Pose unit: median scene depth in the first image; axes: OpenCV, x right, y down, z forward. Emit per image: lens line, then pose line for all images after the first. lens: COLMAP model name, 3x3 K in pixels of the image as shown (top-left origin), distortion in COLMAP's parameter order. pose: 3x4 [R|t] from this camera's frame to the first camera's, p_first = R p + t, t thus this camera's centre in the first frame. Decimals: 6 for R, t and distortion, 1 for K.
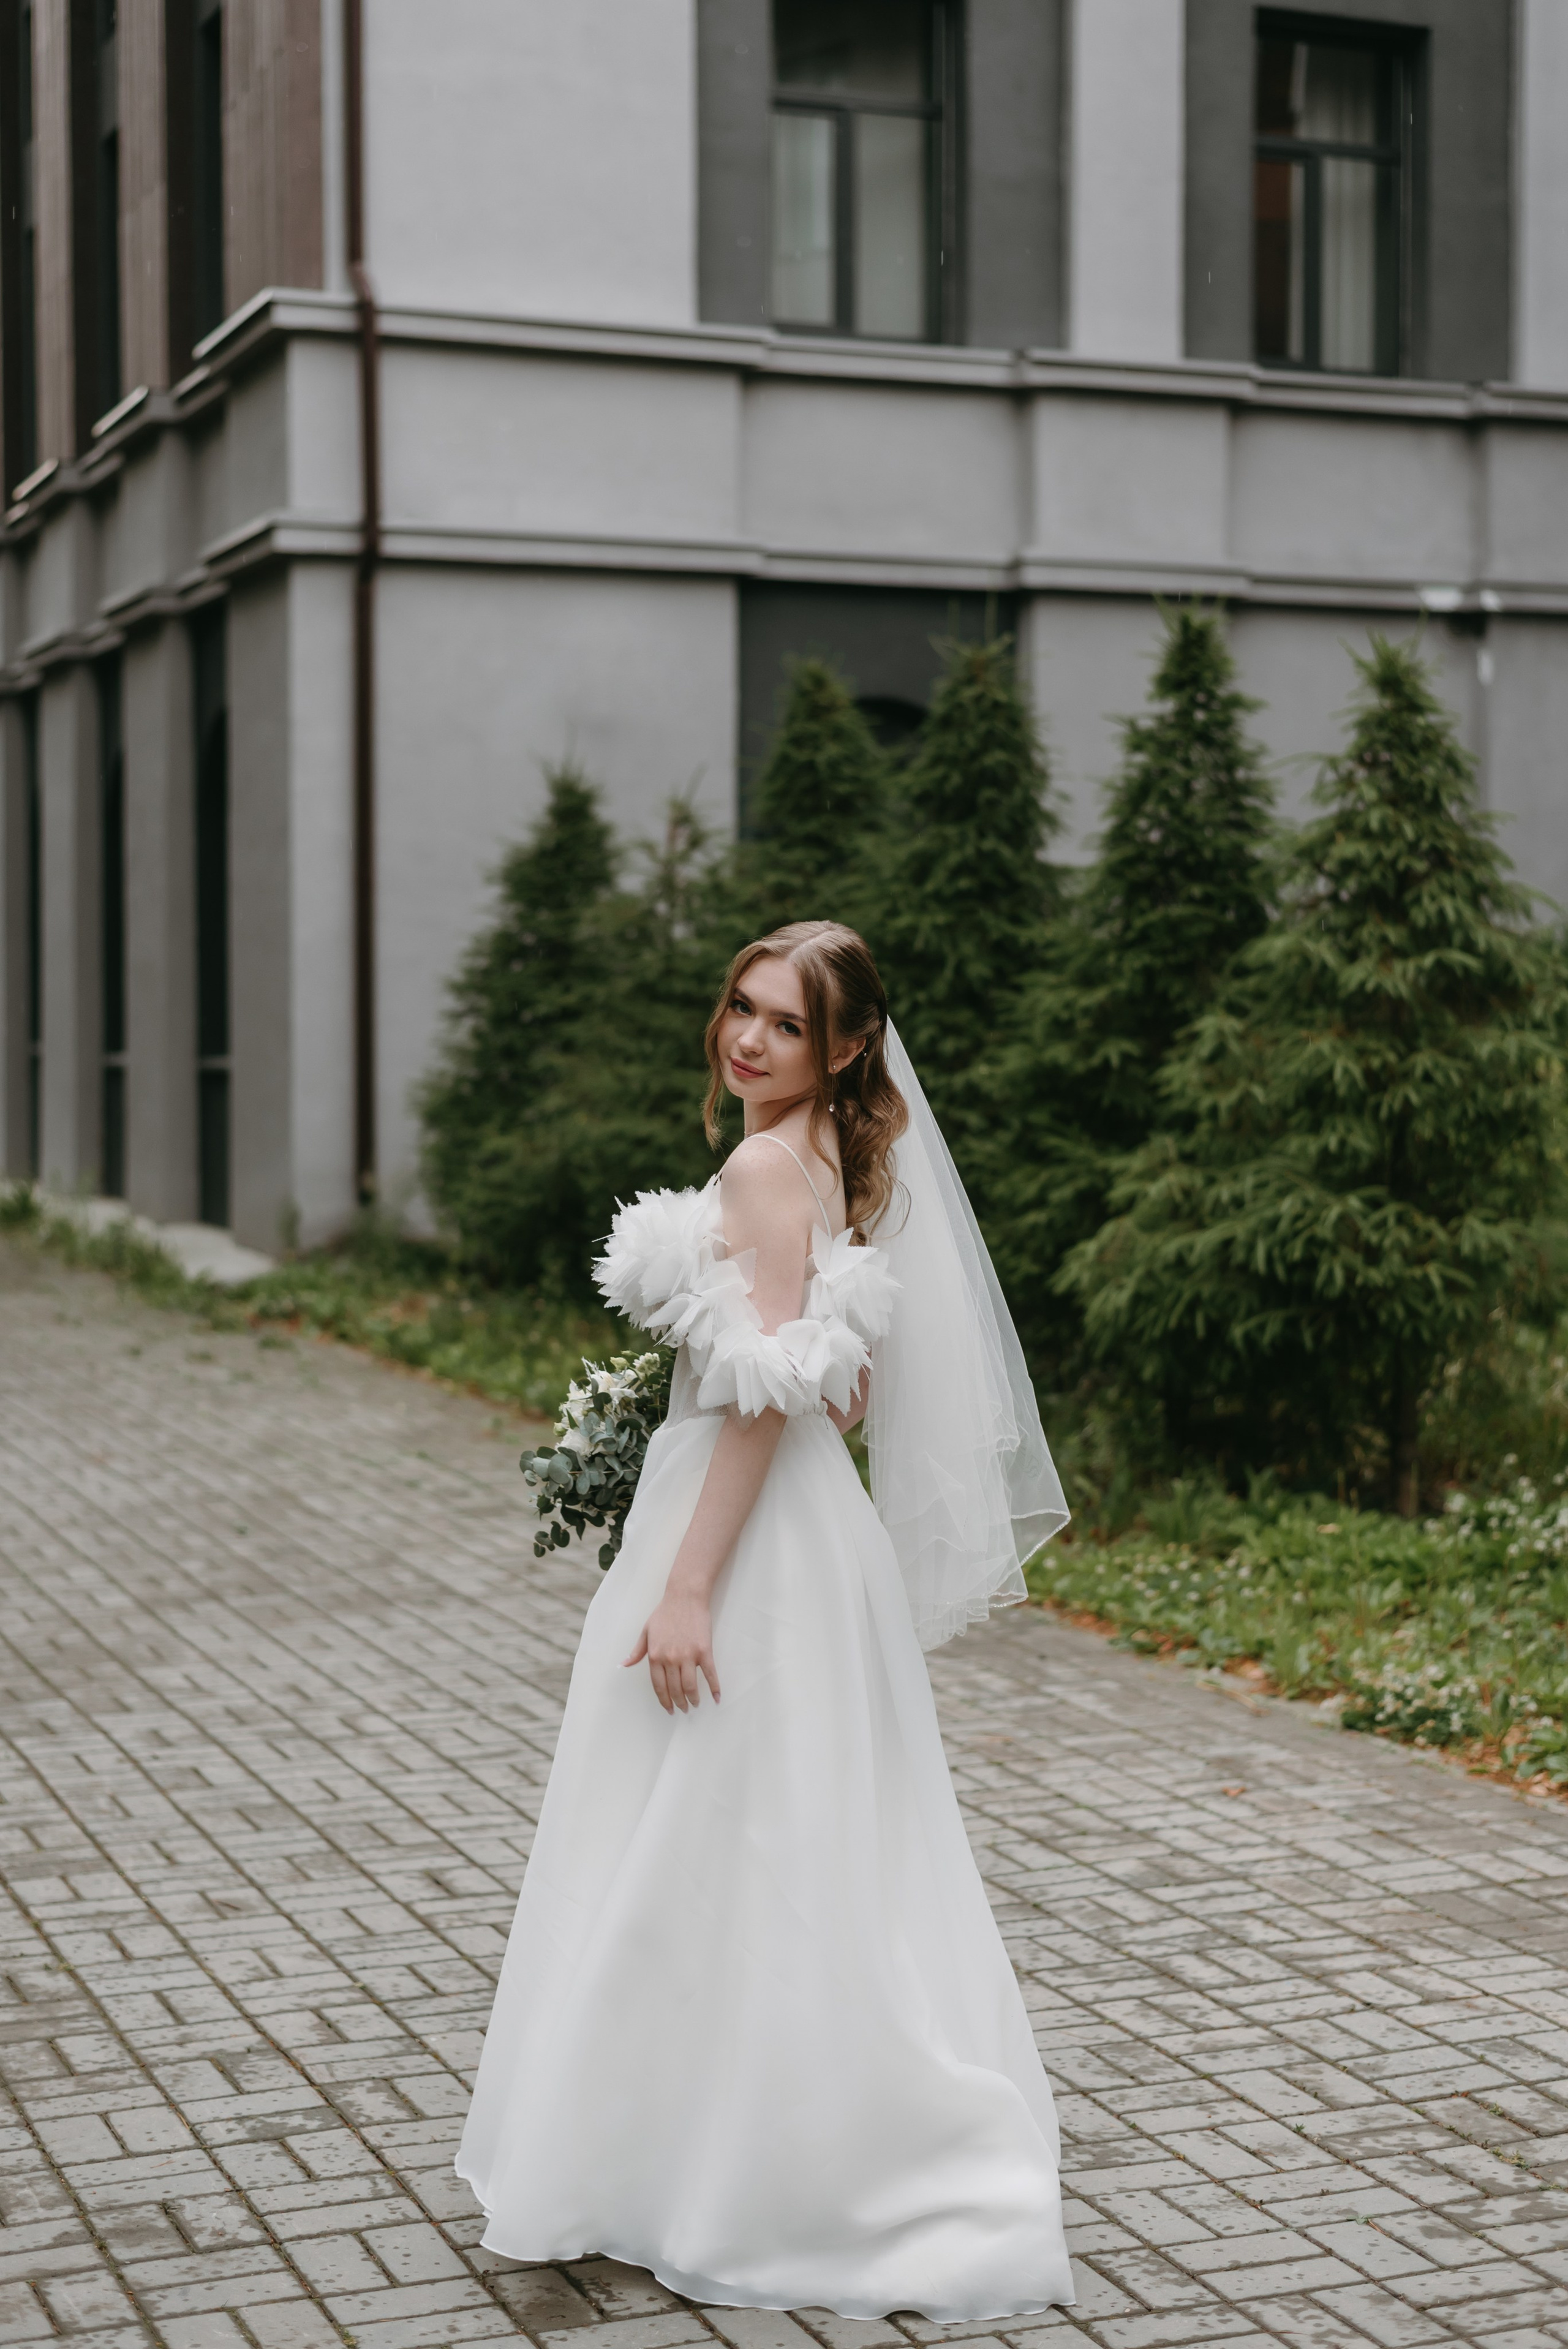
lens RADIAL K [[3595.9, 0, 784.0], [0, 3595.9, 1174.5], [0, 0, 1]] dist [0.015485, 0.018712]
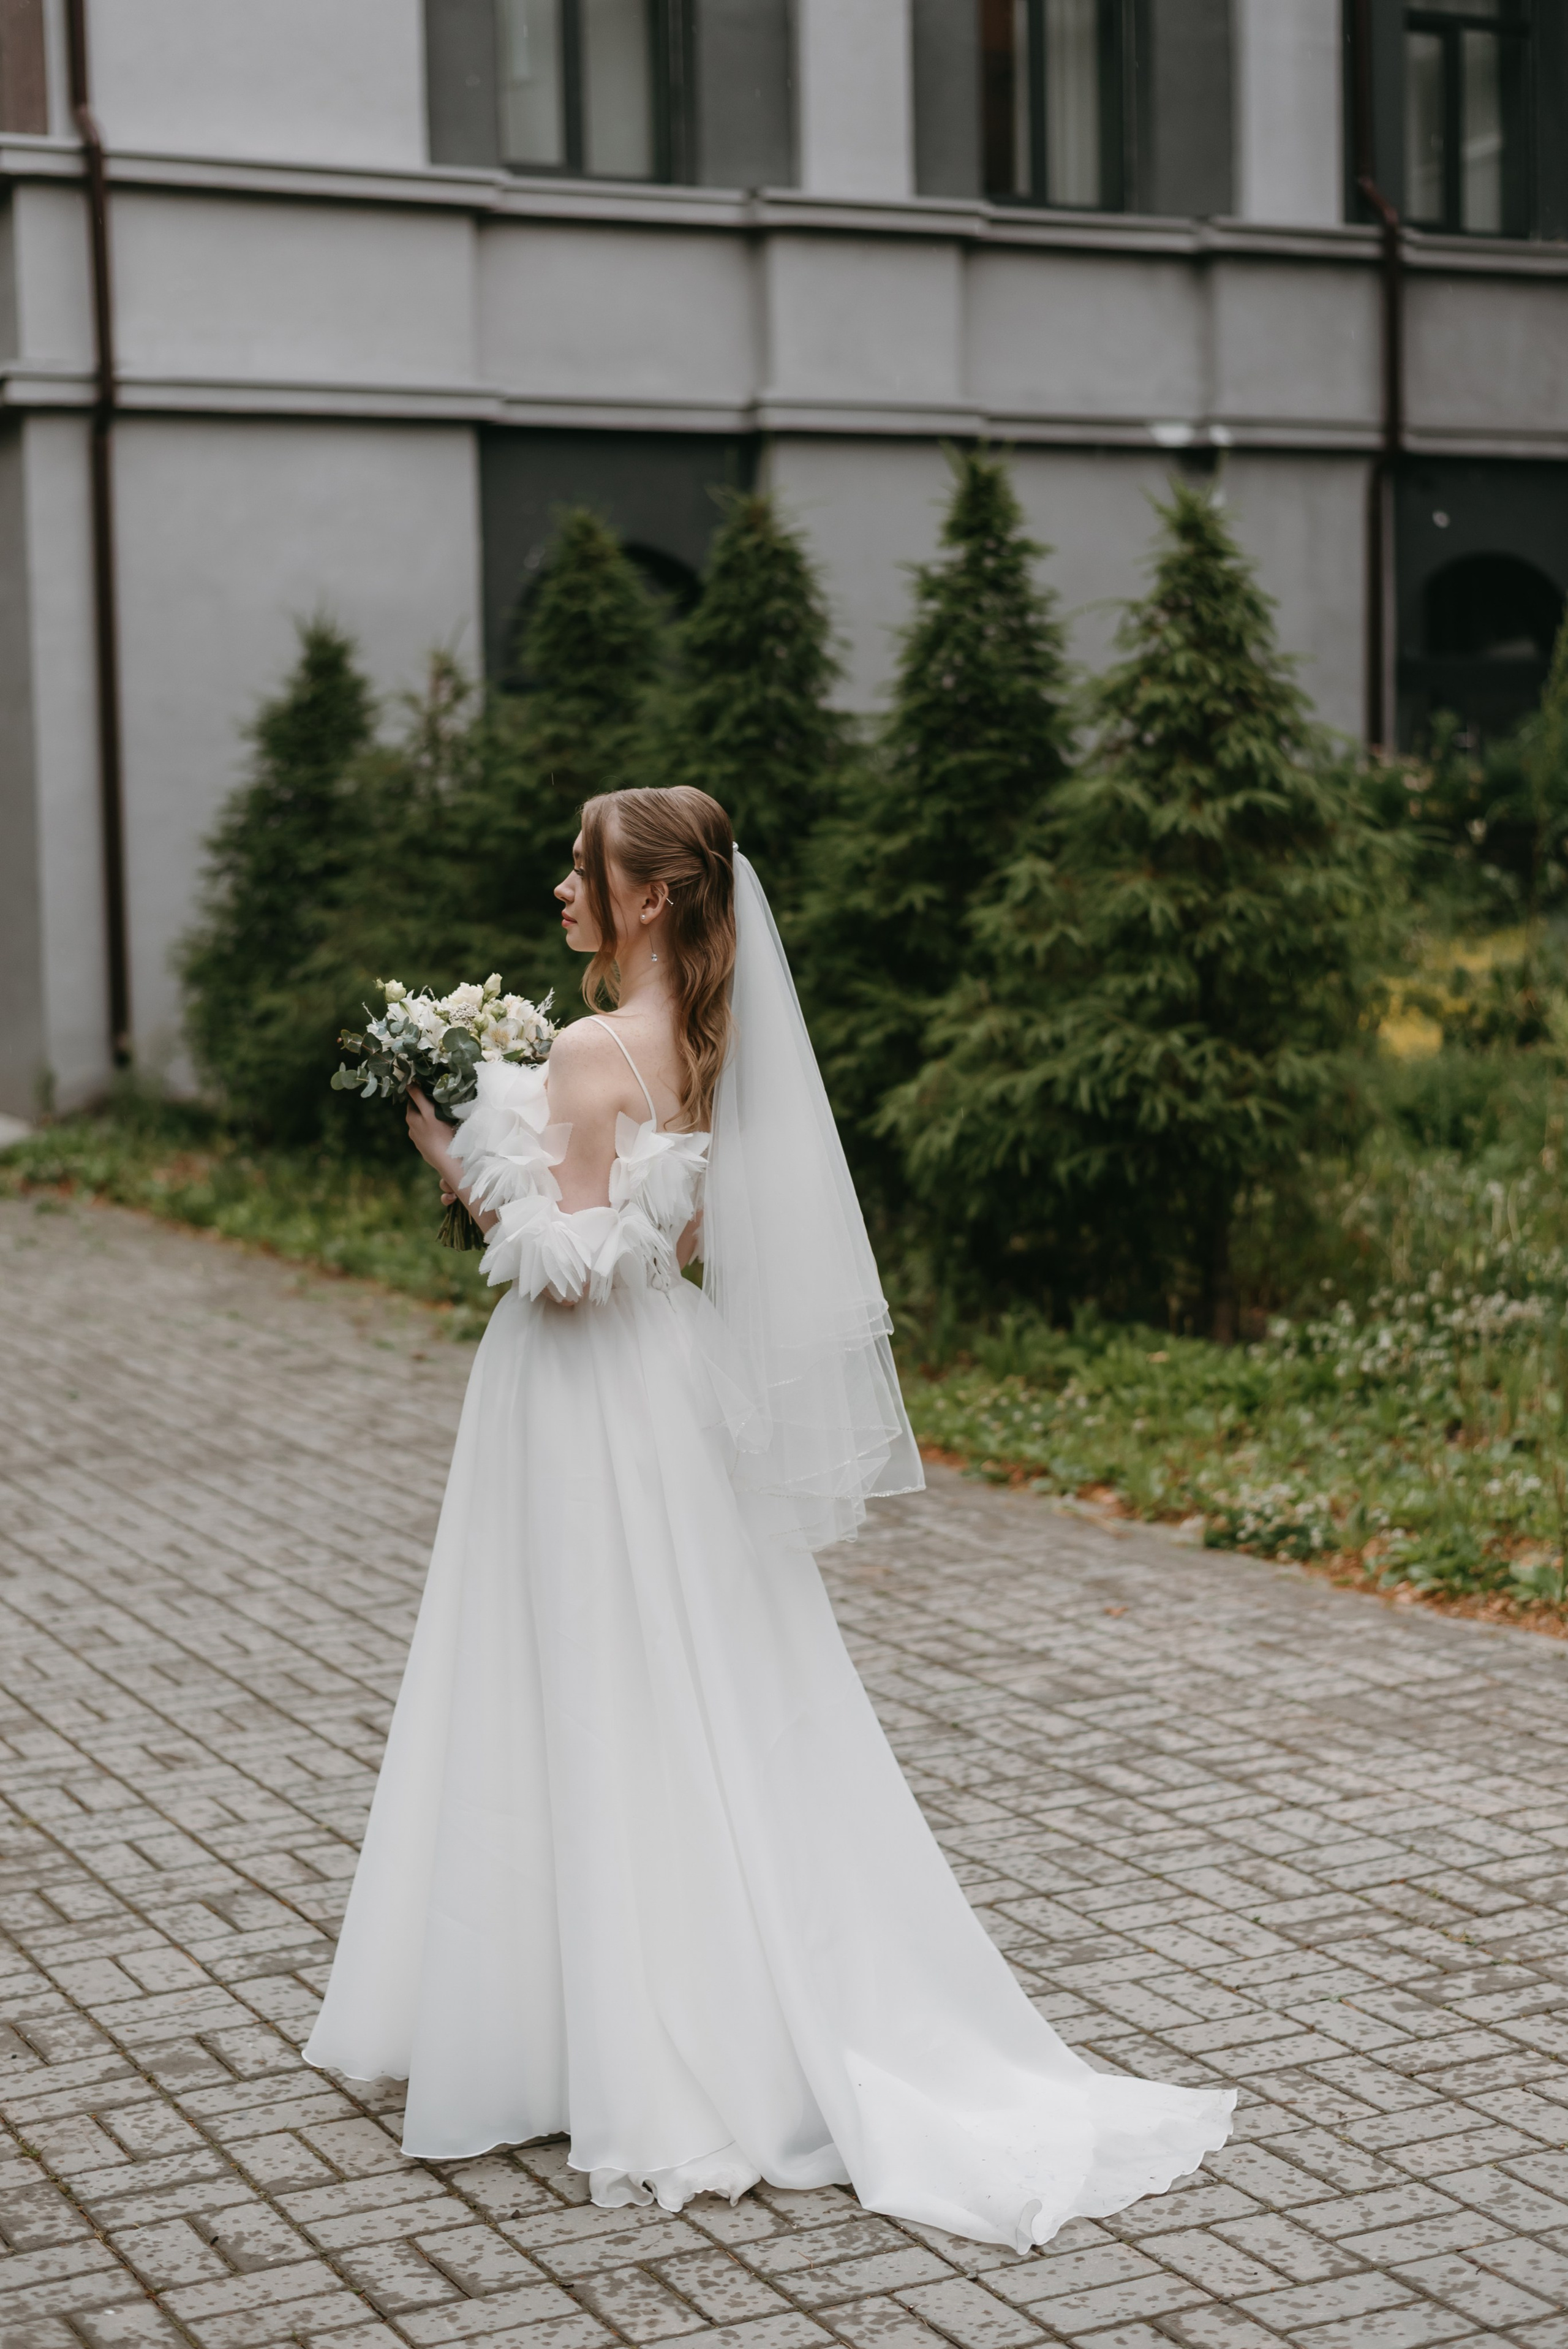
lens RADIAL K [[3595.4, 0, 784.0], [0, 3595.4, 1174.5], [0, 0, 1]] dist [0.015485, 0.018712]
pose [[0.996849, -0.029511, 0.073623, -0.028262], [0.026329, 0.998692, 0.043821, -0.001634], [-0.074820, -0.041744, 0.996323, -0.014807]]
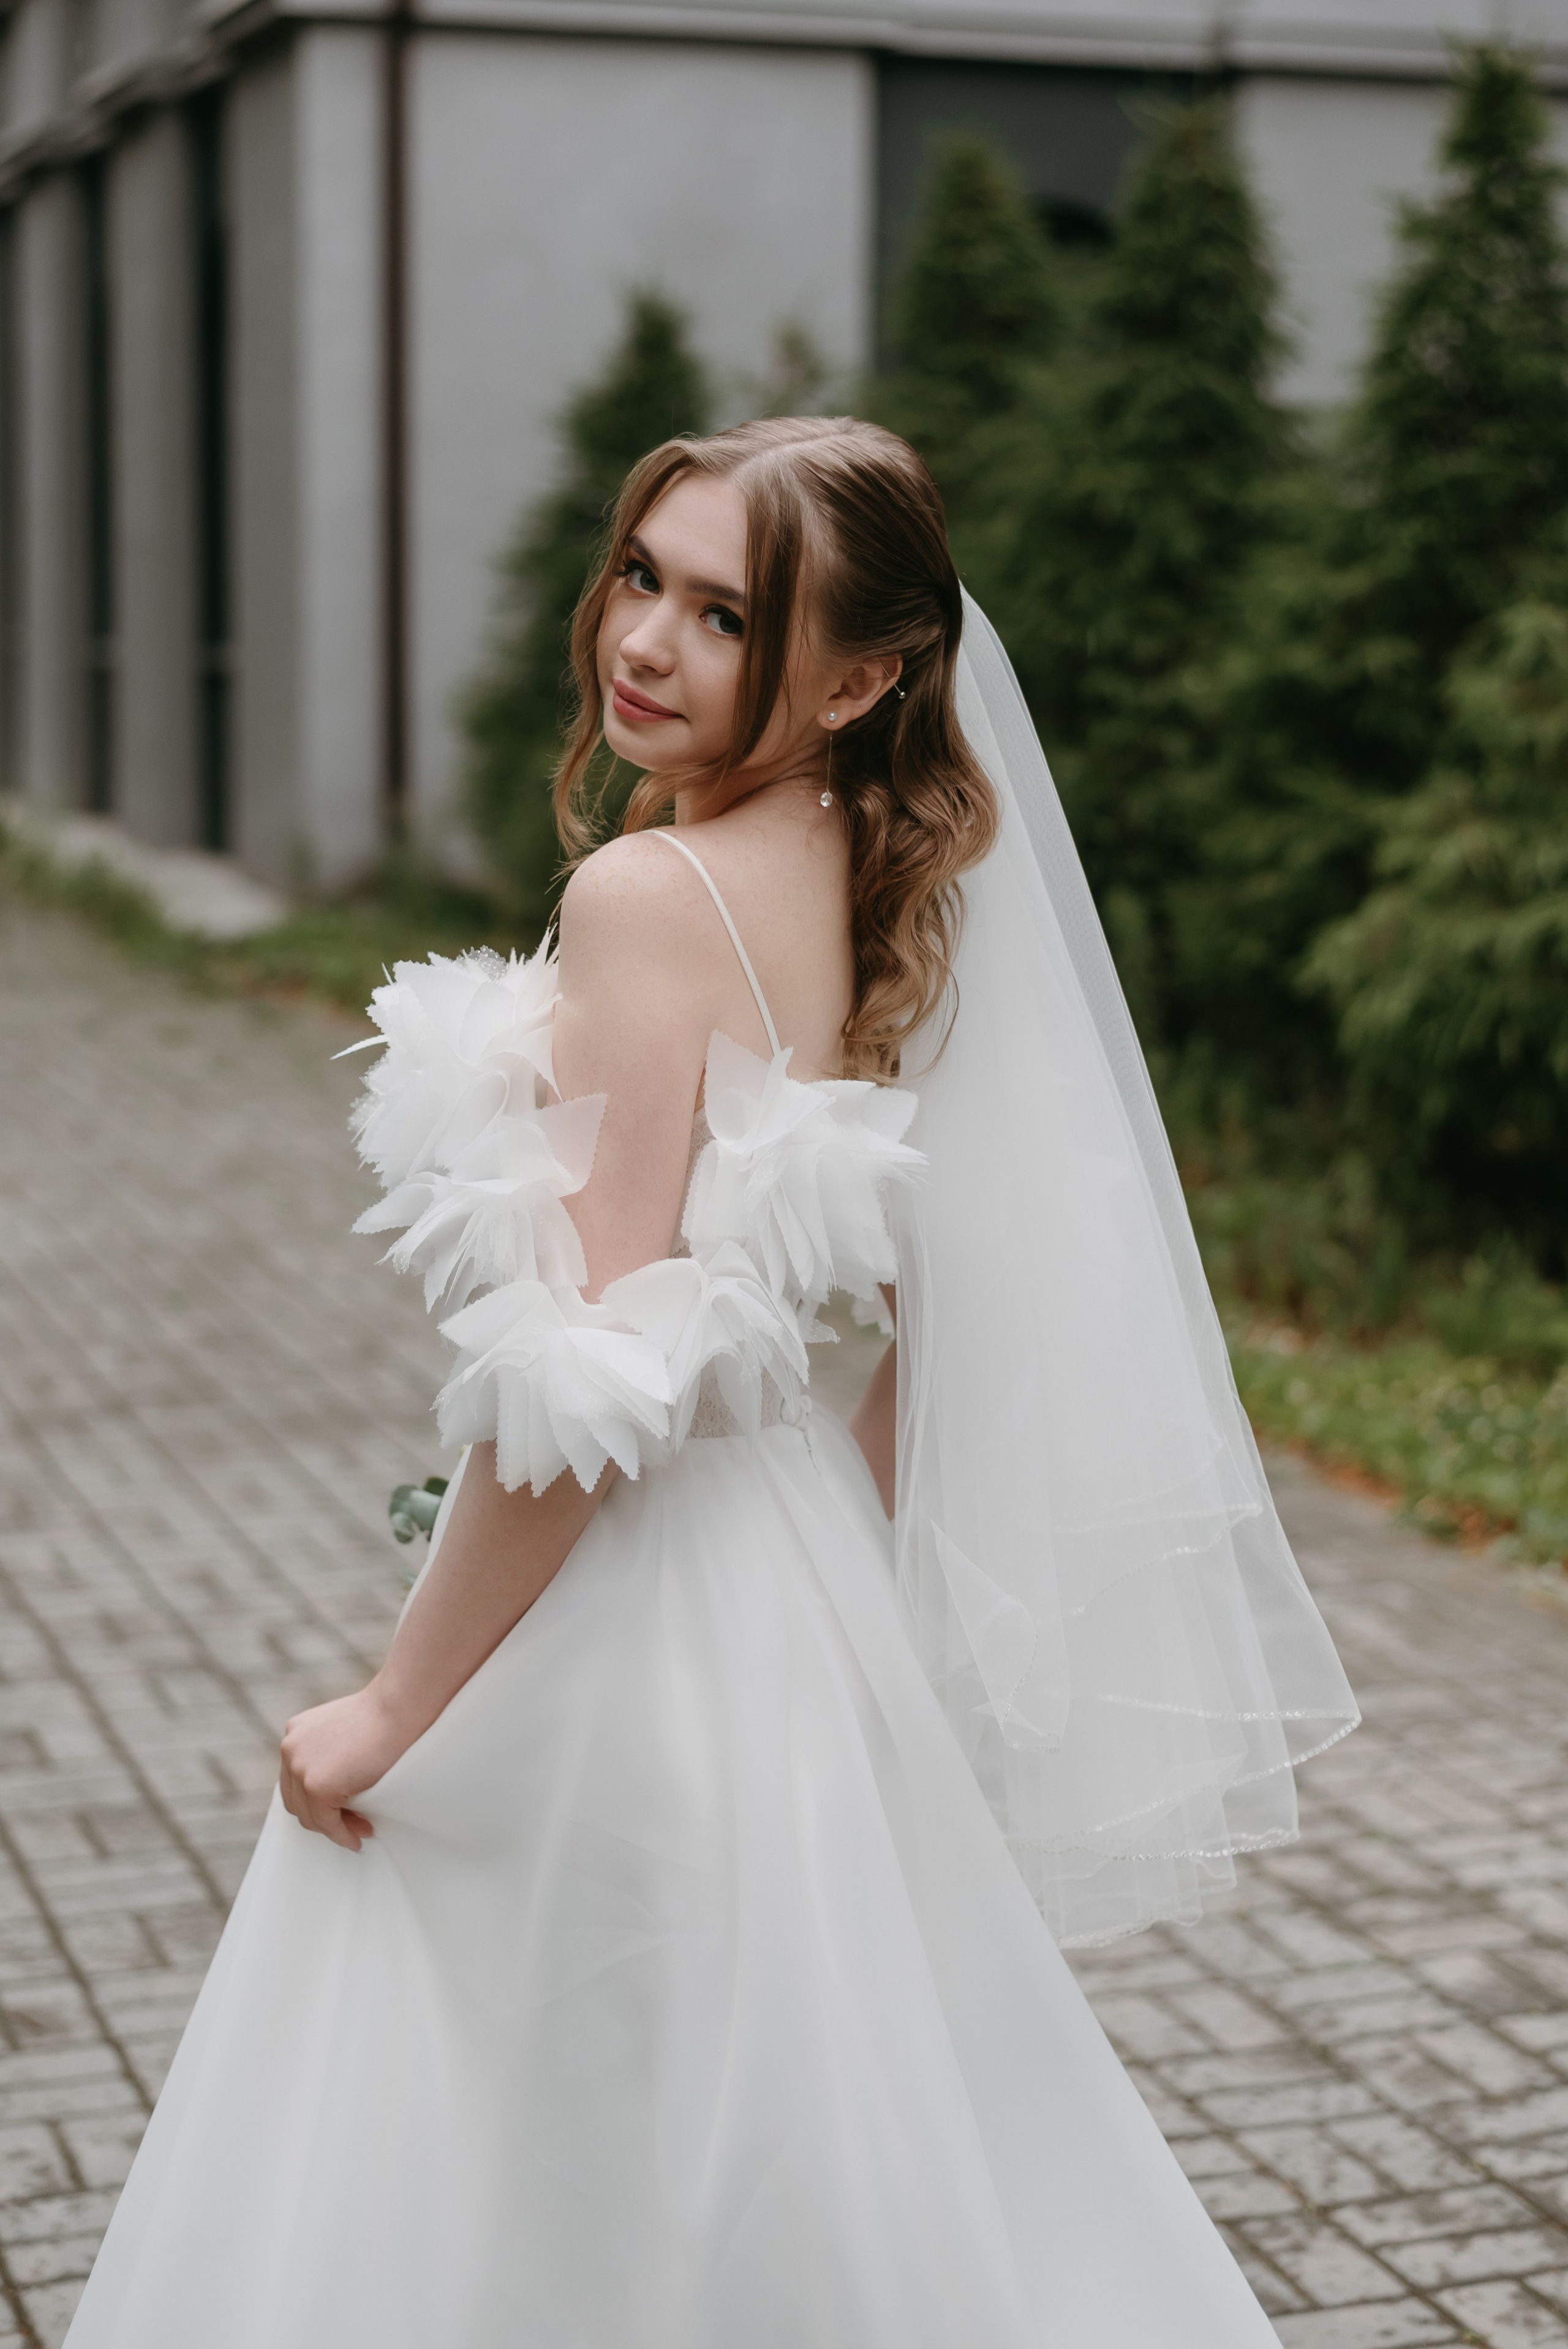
lens RADIAL K [[4310.3, 0, 705.3], [0, 4310.3, 1032.3], [0, 0, 1]] dist [0.010269, -0.010271]
pose [[0.998732, 0.012127, -0.048856, -0.000983], [-0.009434, 0.998443, 0.054985, -0.006262], [0.049447, -0.054454, 0.997291, 0.147015]]
